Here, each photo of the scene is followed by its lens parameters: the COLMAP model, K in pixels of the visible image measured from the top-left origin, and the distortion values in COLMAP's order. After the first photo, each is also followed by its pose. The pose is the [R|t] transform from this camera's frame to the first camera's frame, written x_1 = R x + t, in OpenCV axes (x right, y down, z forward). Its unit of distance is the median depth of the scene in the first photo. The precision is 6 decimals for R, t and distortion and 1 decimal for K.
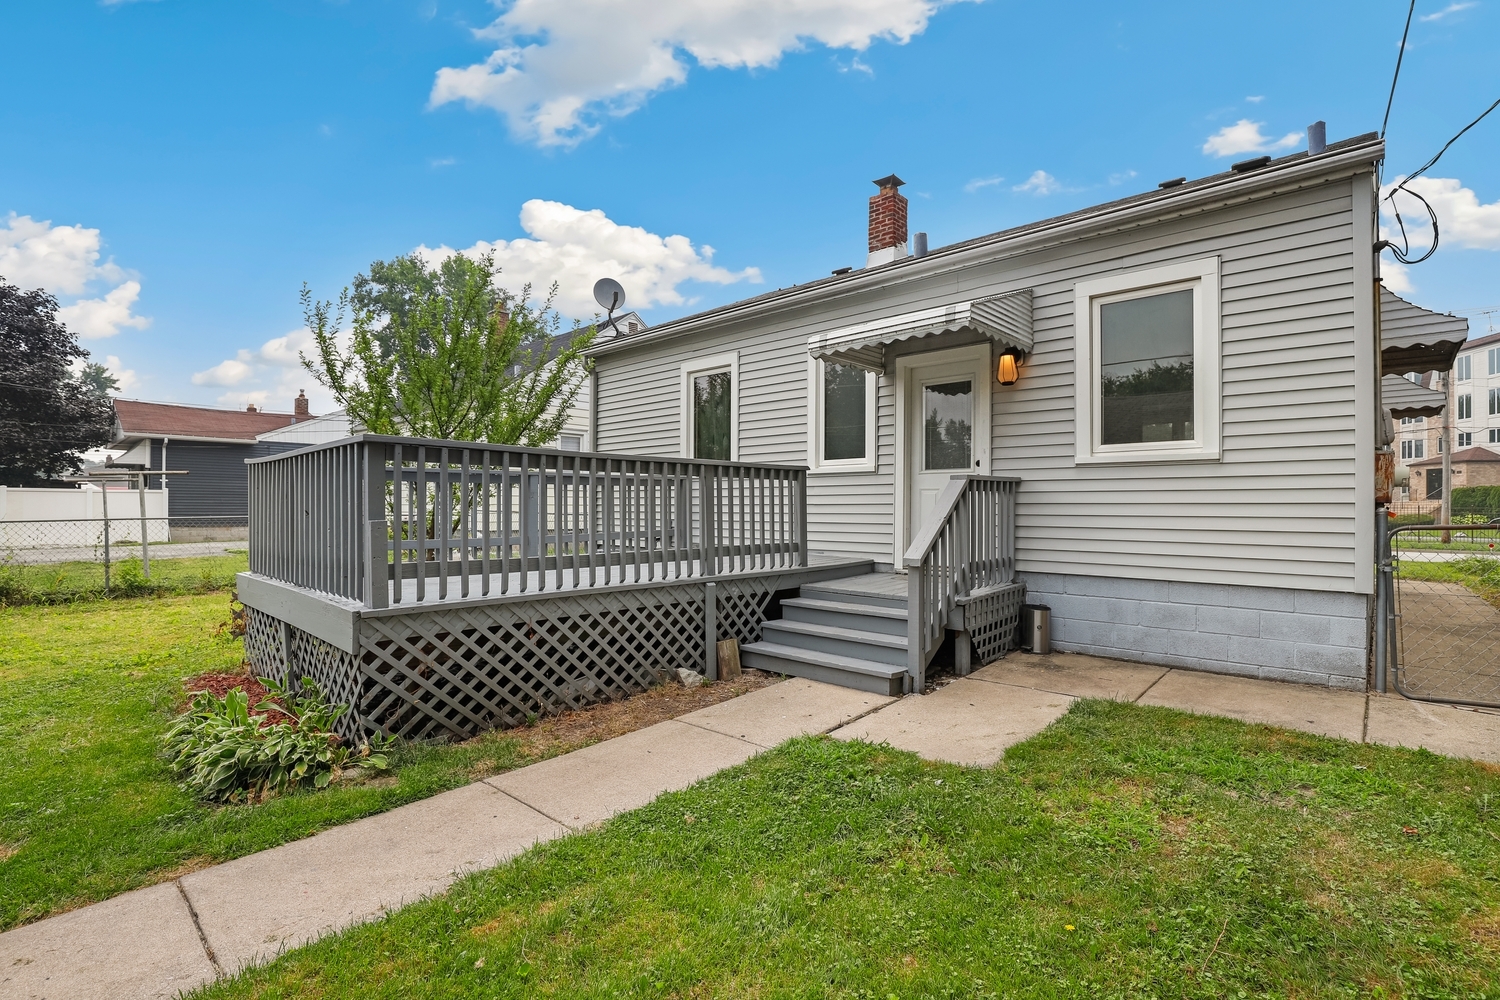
lens RADIAL K [[696.9, 0, 758.2], [0, 696.9, 512.2], [0, 0, 1]] dist [-0.017205, 0.000428]
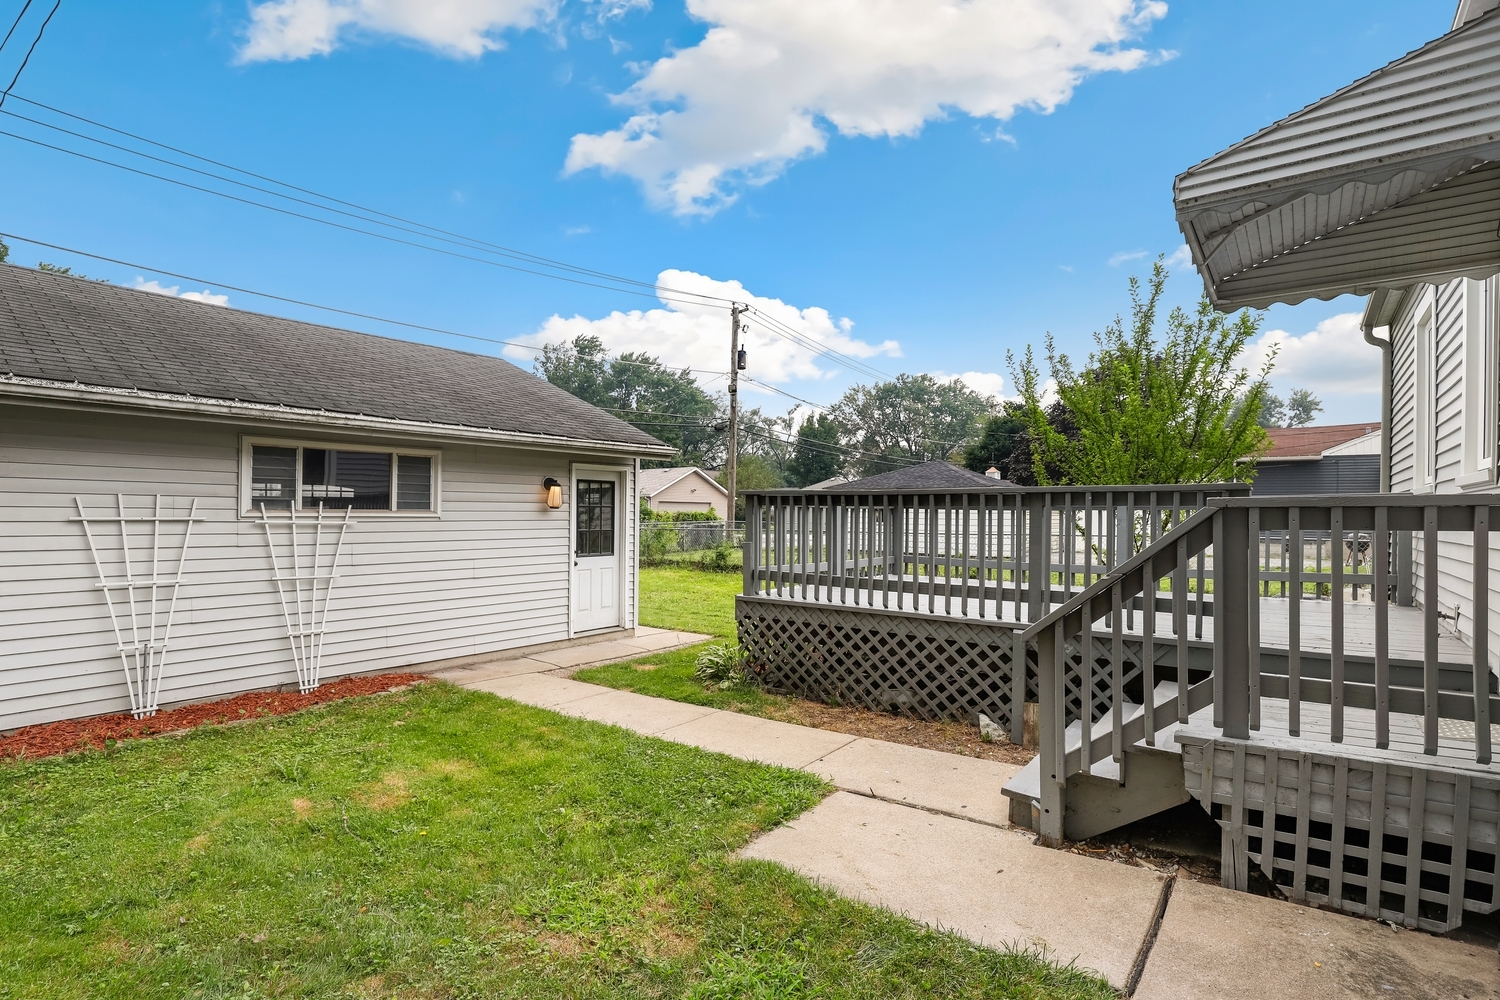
lens RADIAL K [[687.1, 0, 750.0], [0, 687.1, 500.0], [0, 0, 1]] dist [-0.016979, 0.000241]
pose [[0.083979, -0.024123, -0.996175, 0.938896], [-0.013319, 0.999590, -0.025329, -0.042587], [0.996378, 0.015395, 0.083624, 0.735424]]
